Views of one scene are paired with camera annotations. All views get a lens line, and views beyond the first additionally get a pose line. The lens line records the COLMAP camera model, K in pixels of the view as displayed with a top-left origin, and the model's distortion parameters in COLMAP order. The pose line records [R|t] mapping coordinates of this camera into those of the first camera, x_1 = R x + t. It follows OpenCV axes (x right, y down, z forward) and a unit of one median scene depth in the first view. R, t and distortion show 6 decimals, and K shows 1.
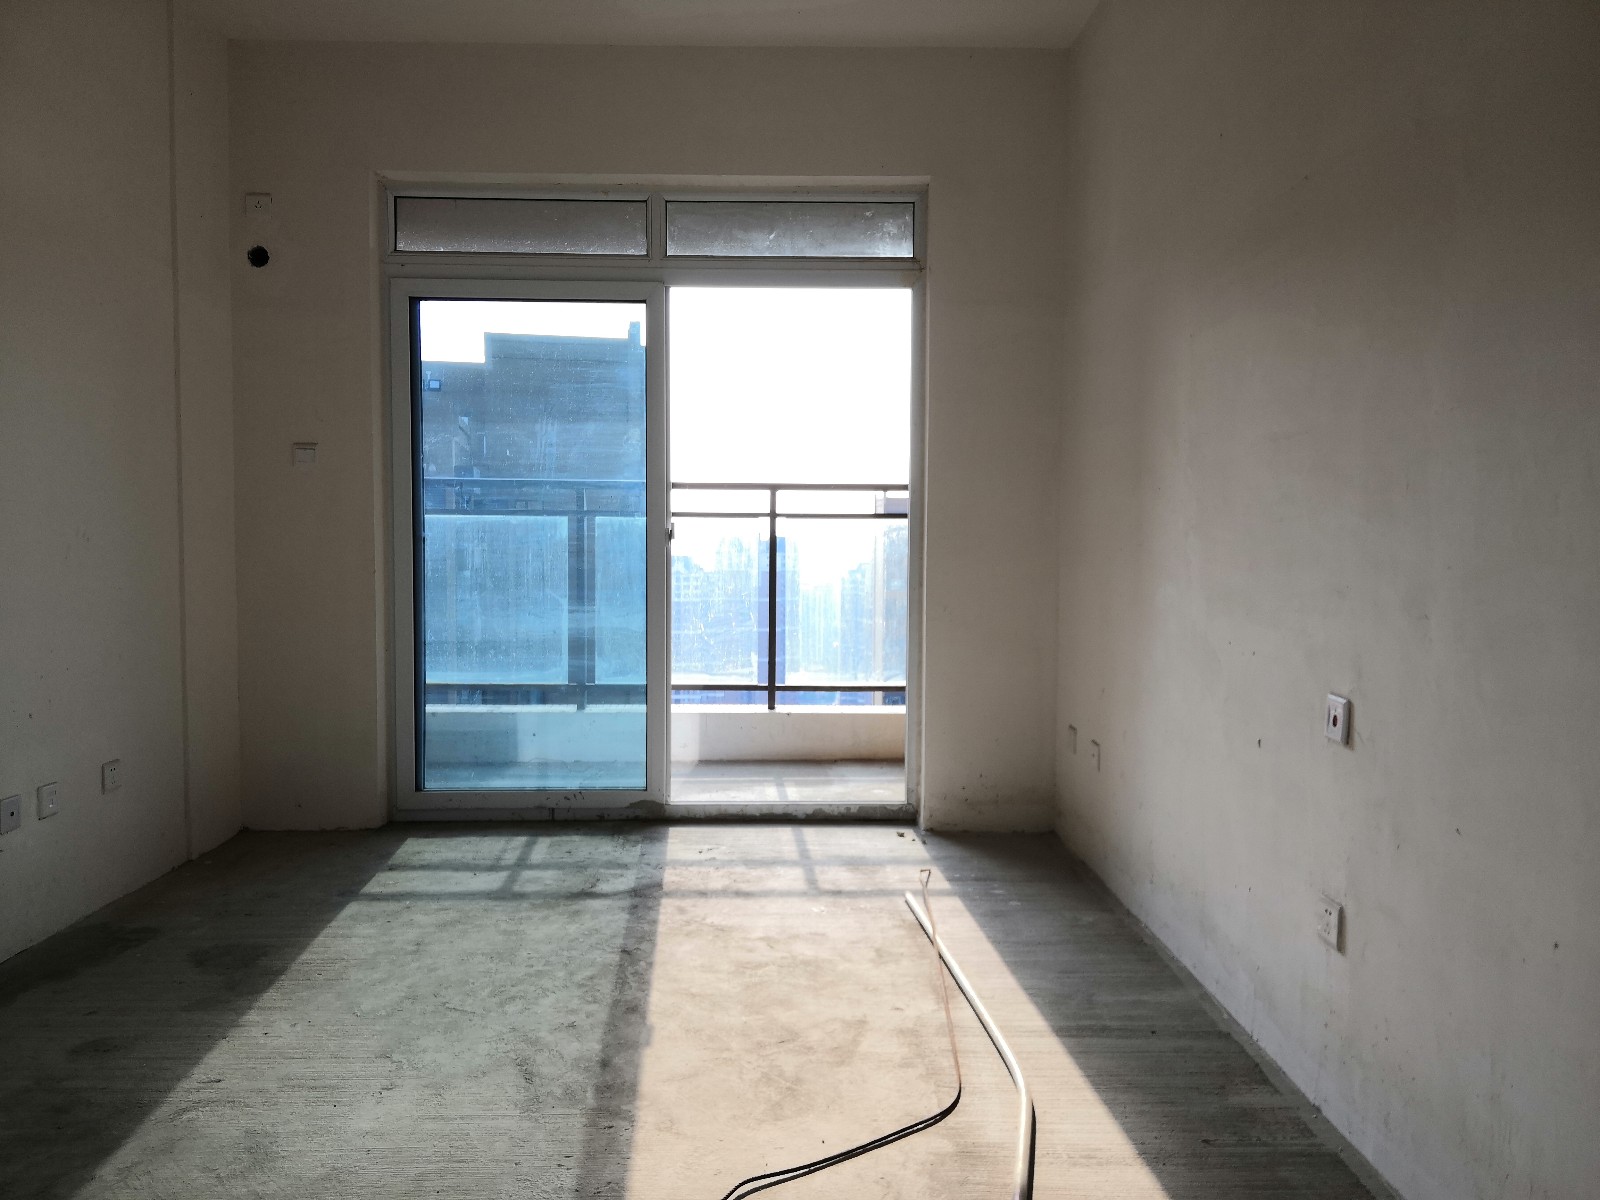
lens RADIAL K [[1230.6, 0, 797.4], [0, 1230.6, 591.7], [0, 0, 1]] dist [0.087116, 0.004379]
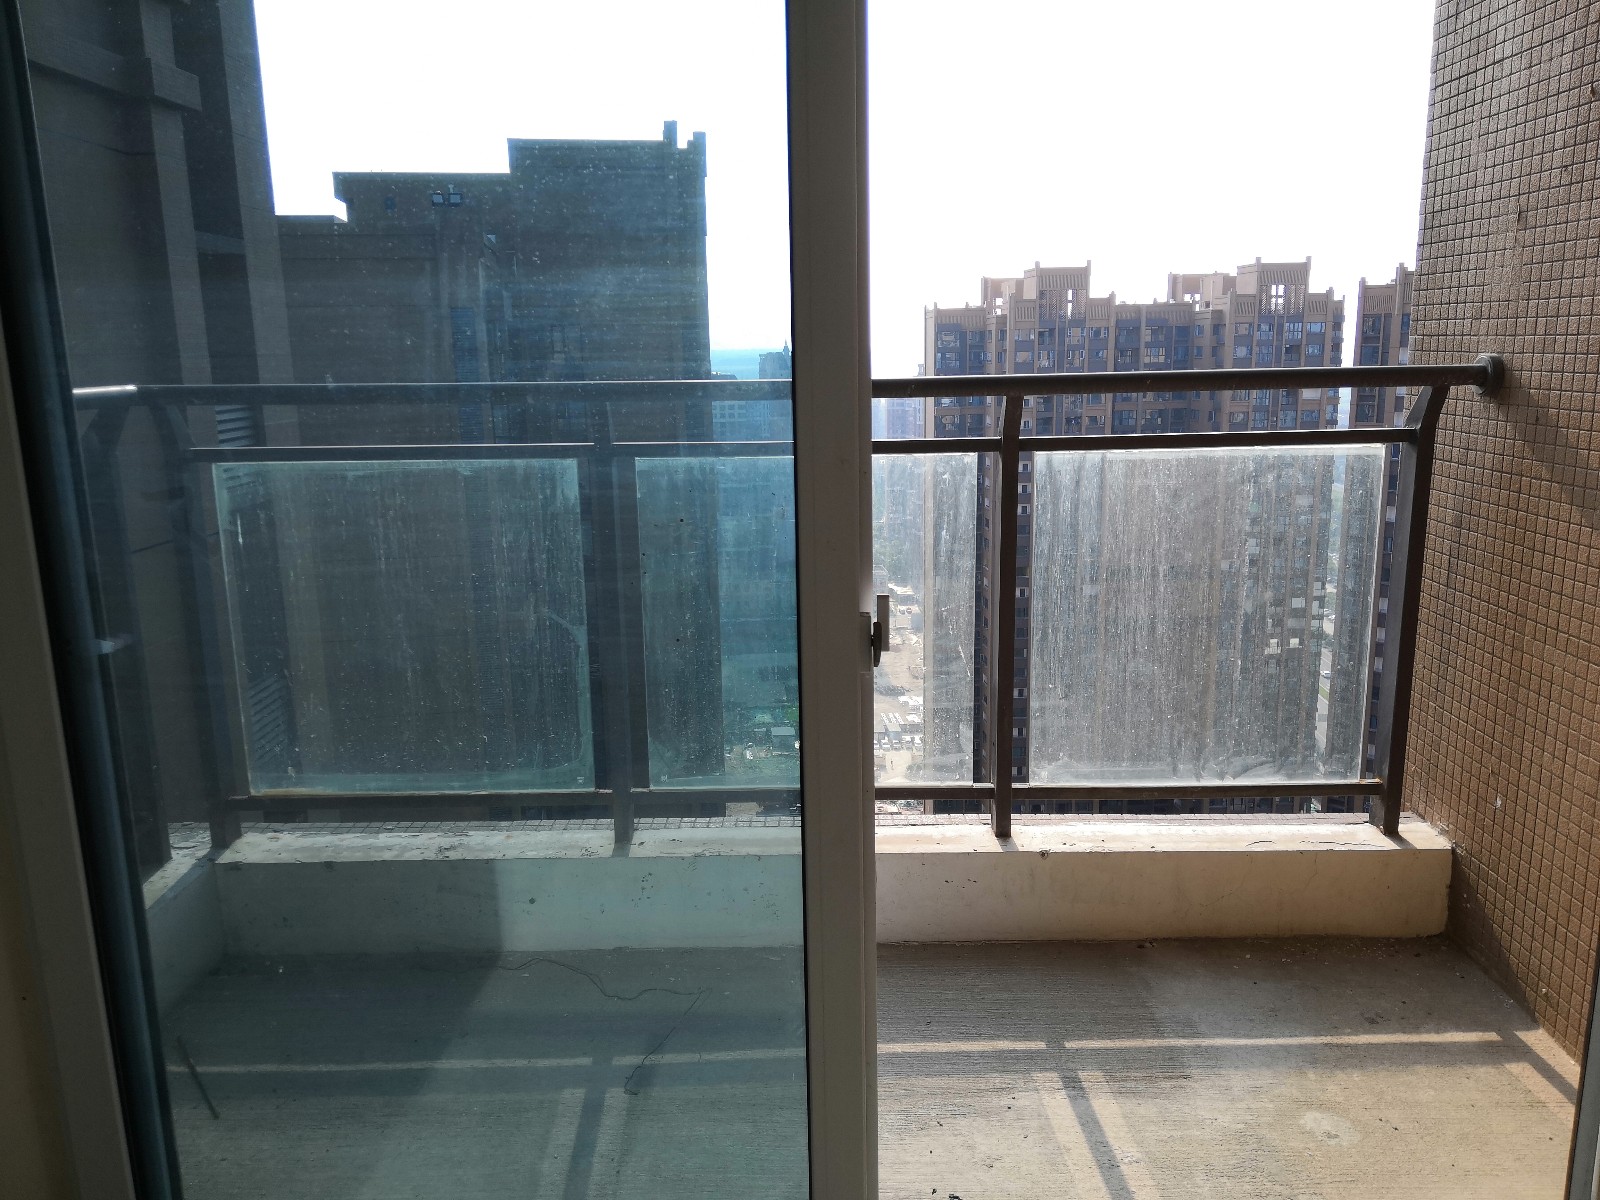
lens RADIAL K [[1230.6, 0, 806.5], [0, 1230.6, 604.2], [0, 0, 1]] dist [0.087116, 0.004379]
pose [[0.999261, -0.018972, -0.033427, -0.081814], [0.023941, 0.987600, 0.155158, -0.076493], [0.030069, -0.155844, 0.987324, 0.518699]]
